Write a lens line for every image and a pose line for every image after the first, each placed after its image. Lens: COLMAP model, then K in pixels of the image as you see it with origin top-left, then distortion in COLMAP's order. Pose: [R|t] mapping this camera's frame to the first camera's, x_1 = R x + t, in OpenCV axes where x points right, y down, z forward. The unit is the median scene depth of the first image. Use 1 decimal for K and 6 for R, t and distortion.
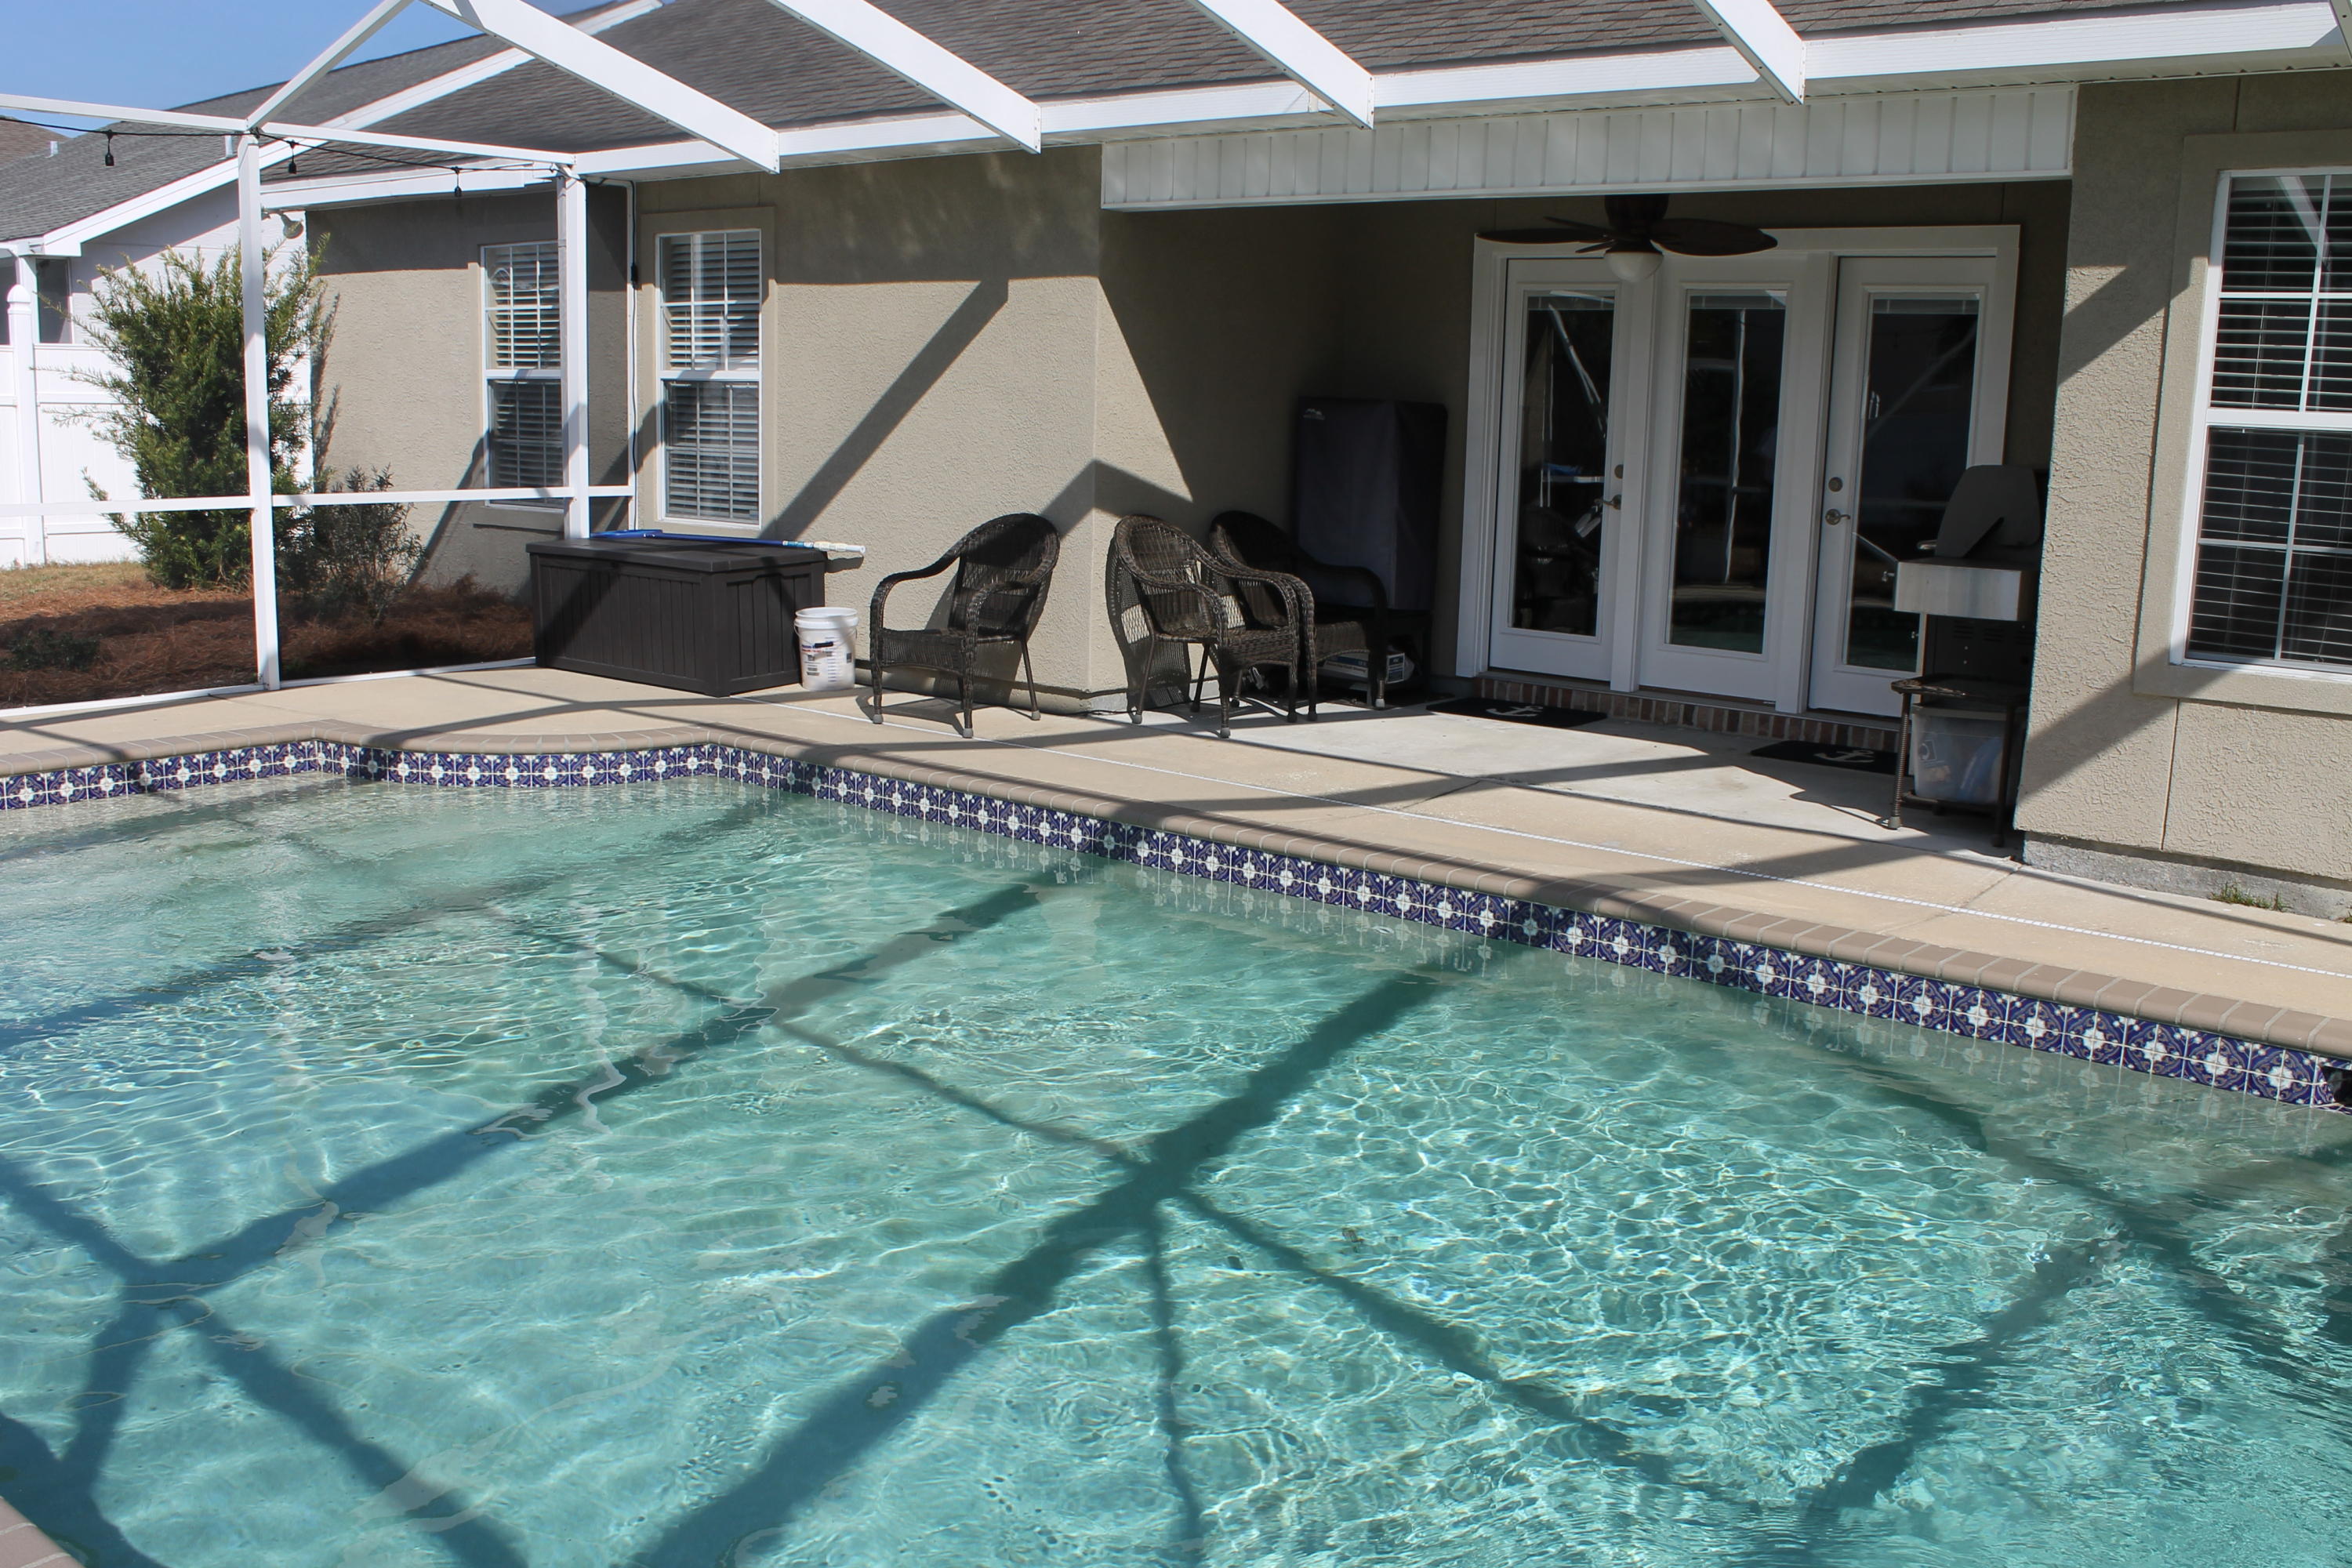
lens RADIAL K [[2195.4, 0, 1172.5], [0, 2195.4, 805.3], [0, 0, 1]] dist [-0.099923, 0.000000]
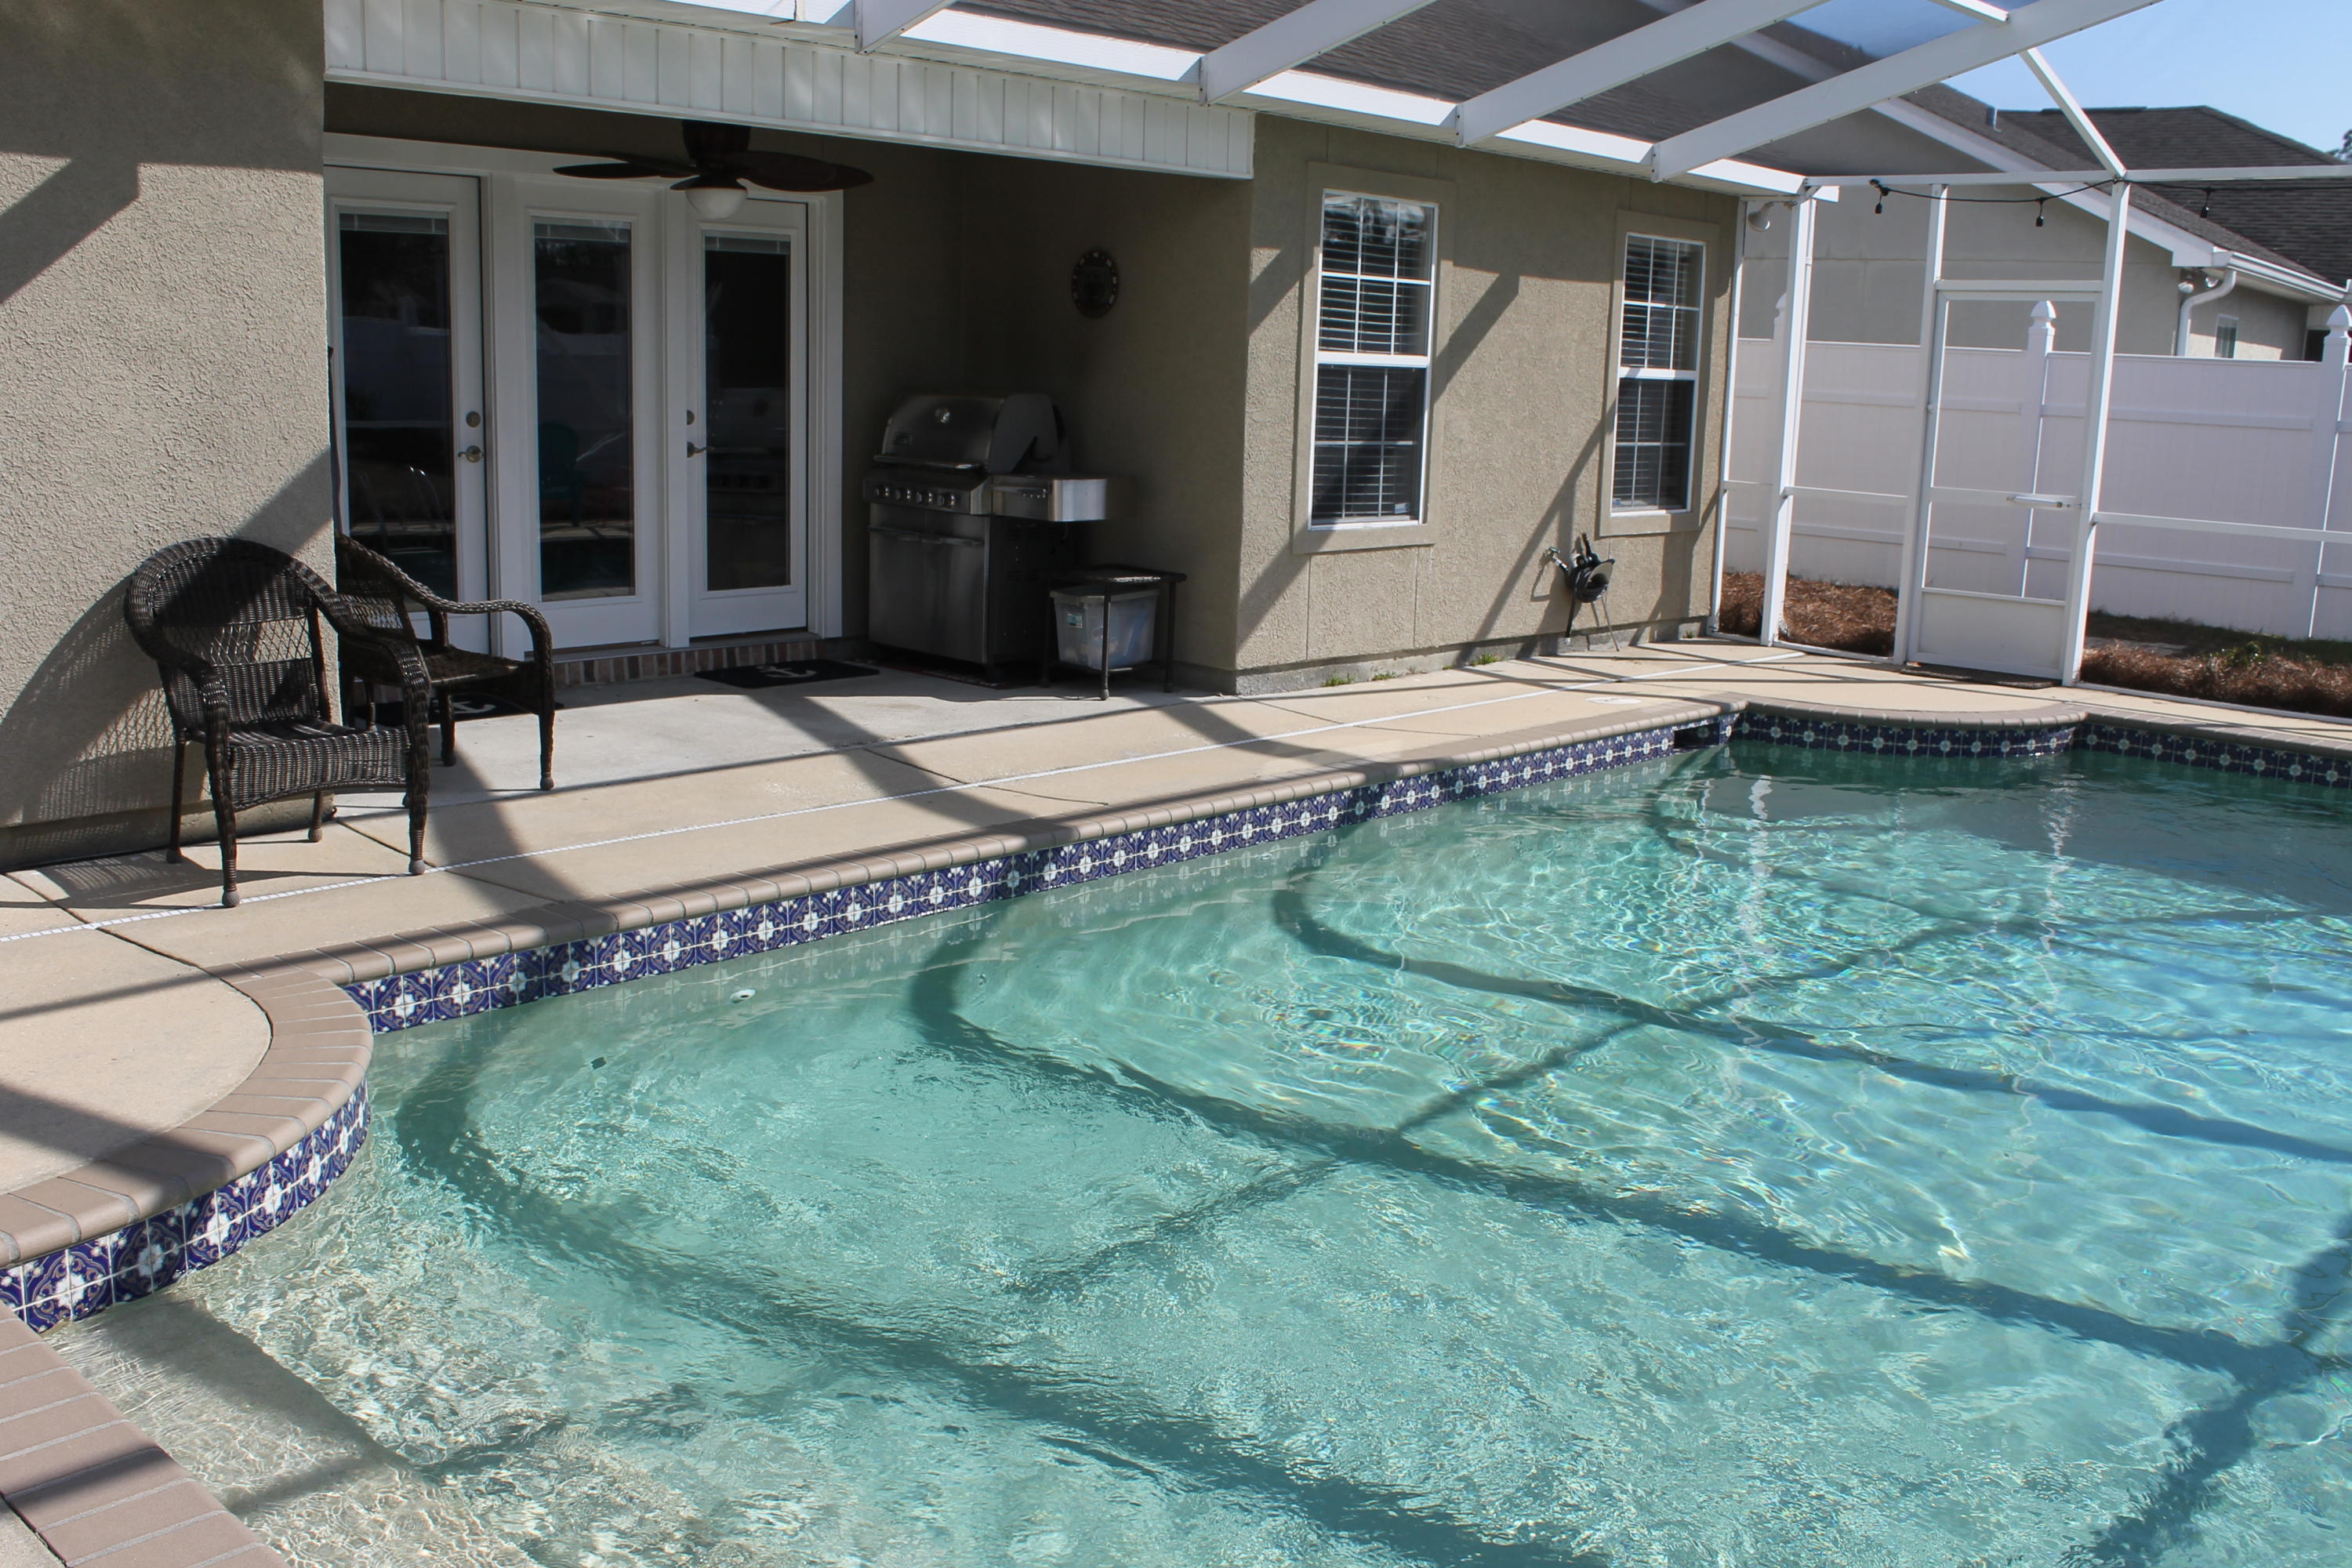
lens RADIAL K [[2195.4, 0, 1195.1], [0, 2195.4, 784.5], [0, 0, 1]] dist [-0.099923, 0.000000]
pose [[0.032131, -0.215017, 0.976082, -0.738605], [0.153293, 0.966091, 0.207771, -0.160949], [-0.987658, 0.142951, 0.064002, 0.742062]]
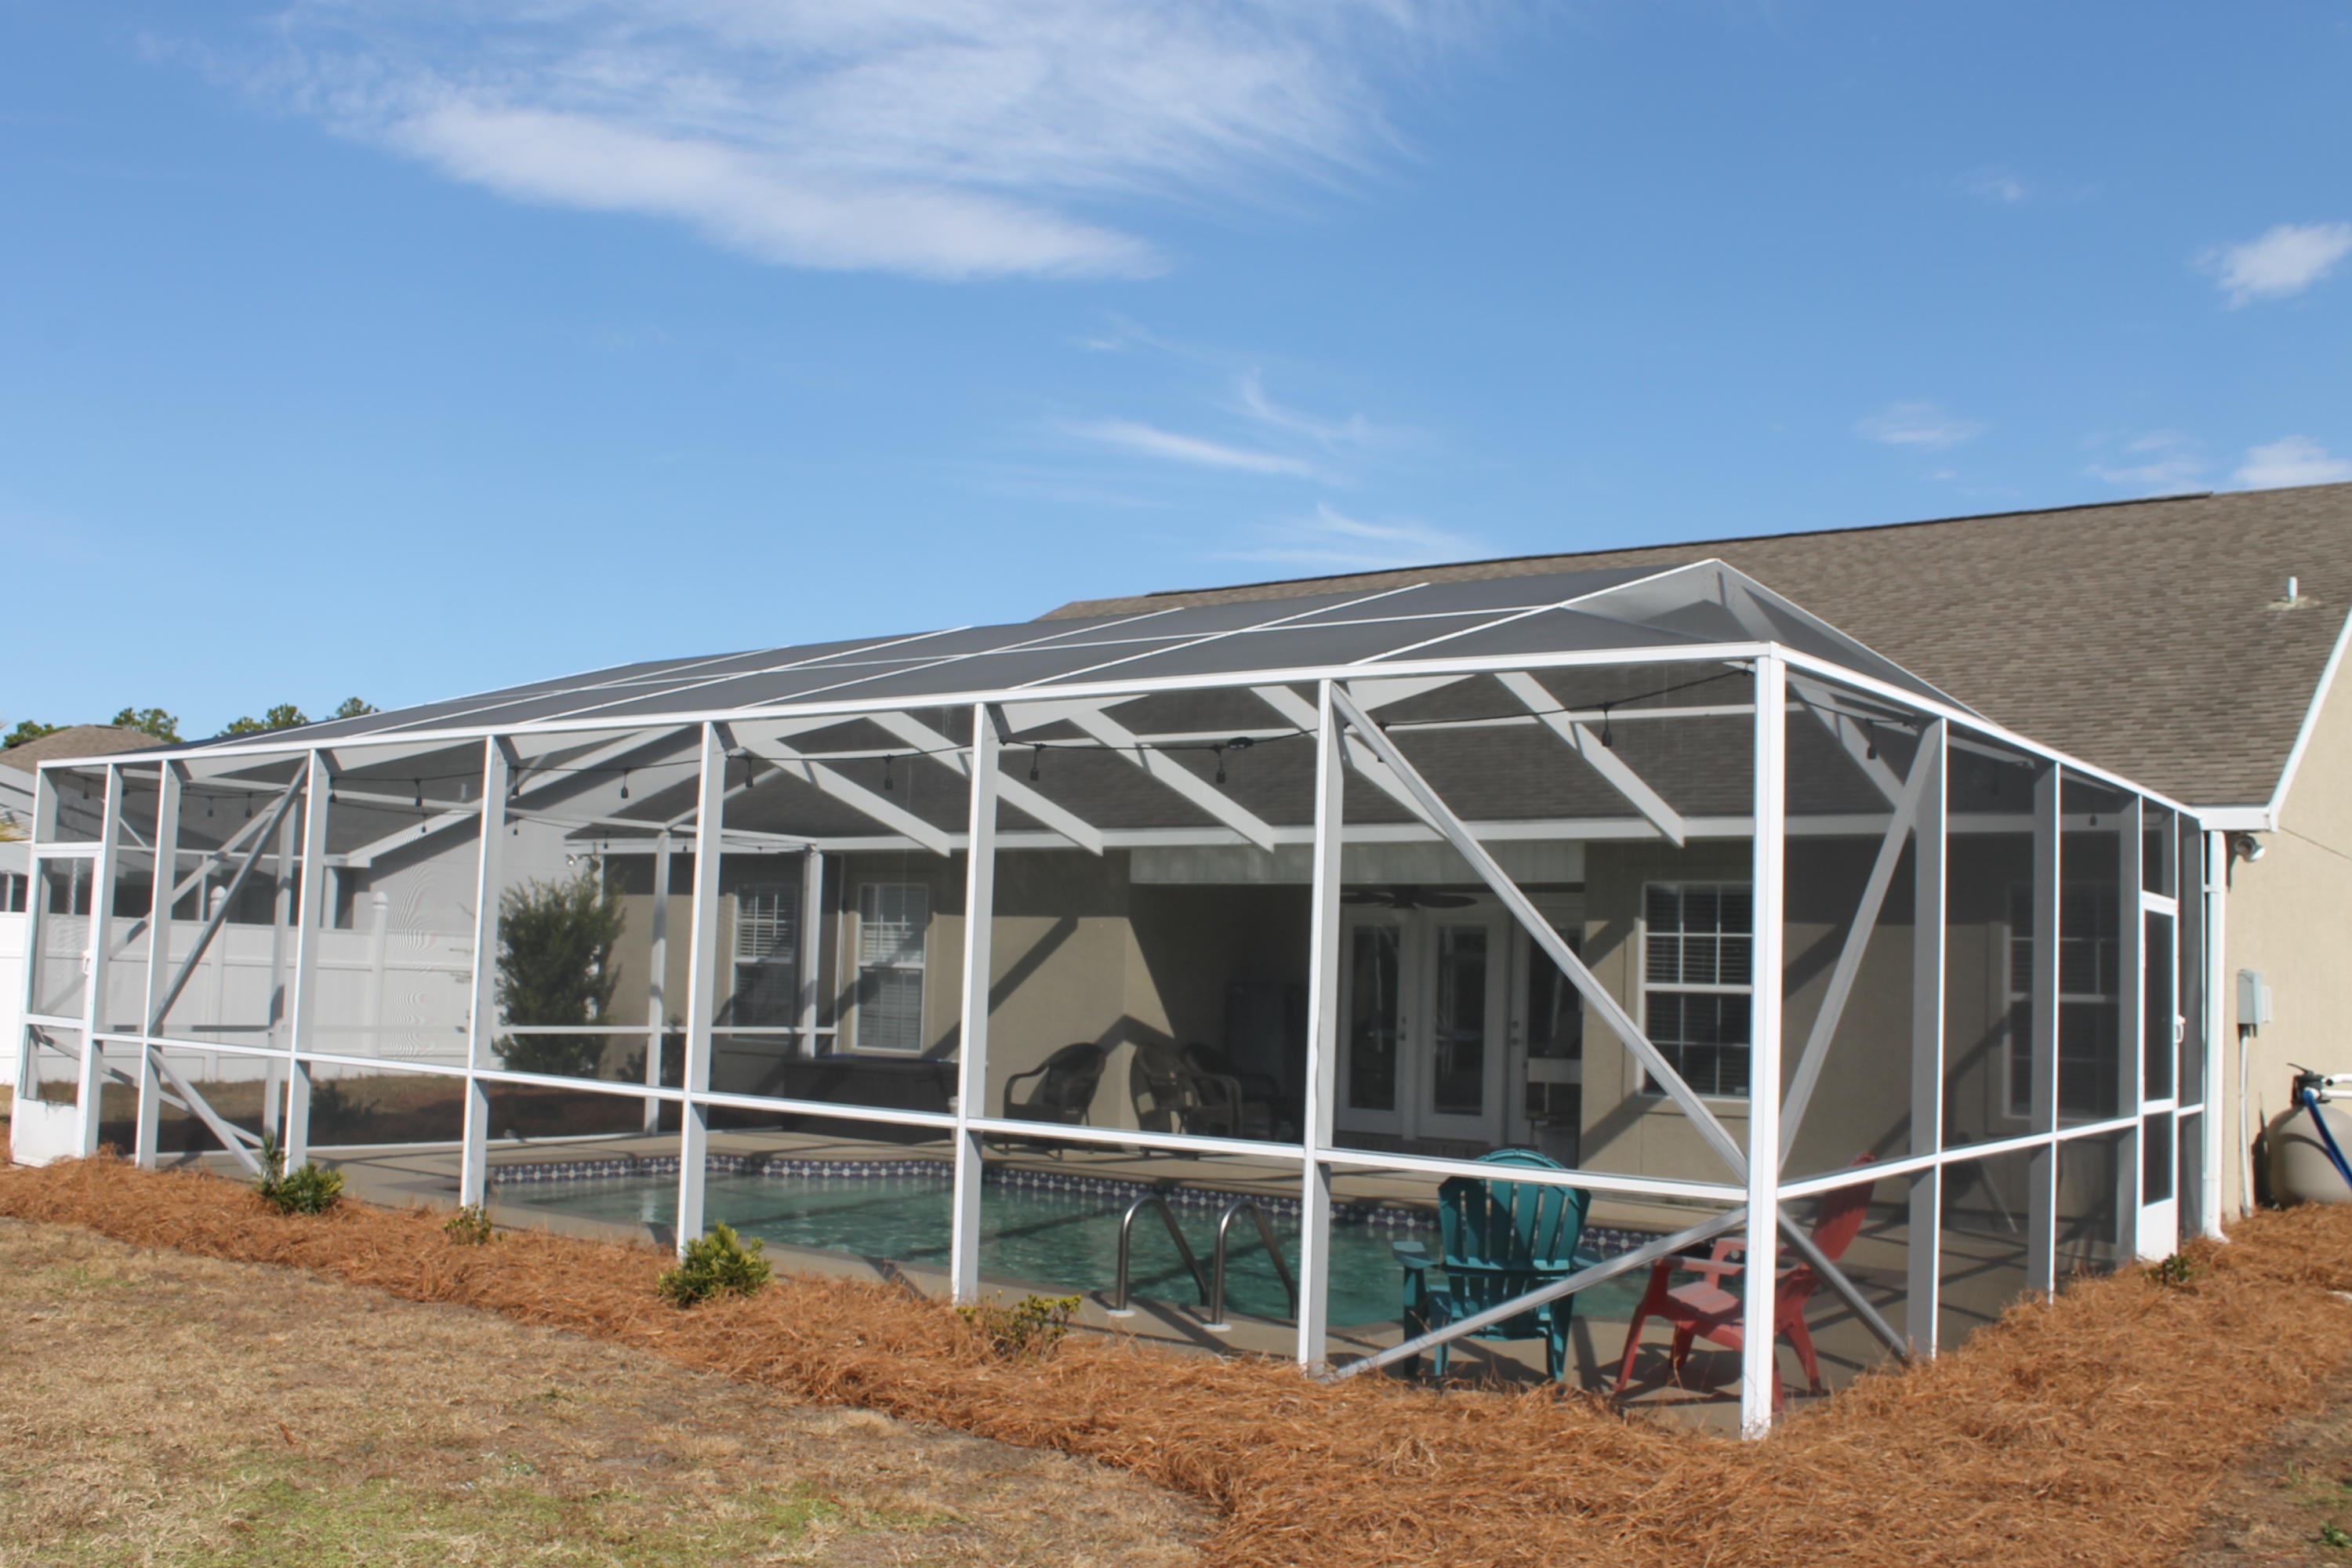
lens RADIAL K [[2195.4, 0, 1175.7], [0, 2195.4, 775.3], [0, 0, 1]] dist [-0.099923, 0.000000]
pose [[0.998410, 0.010877, 0.055316, -0.104665], [0.004635, 0.962049, -0.272836, 0.167951], [-0.056184, 0.272659, 0.960469, -0.911848]]
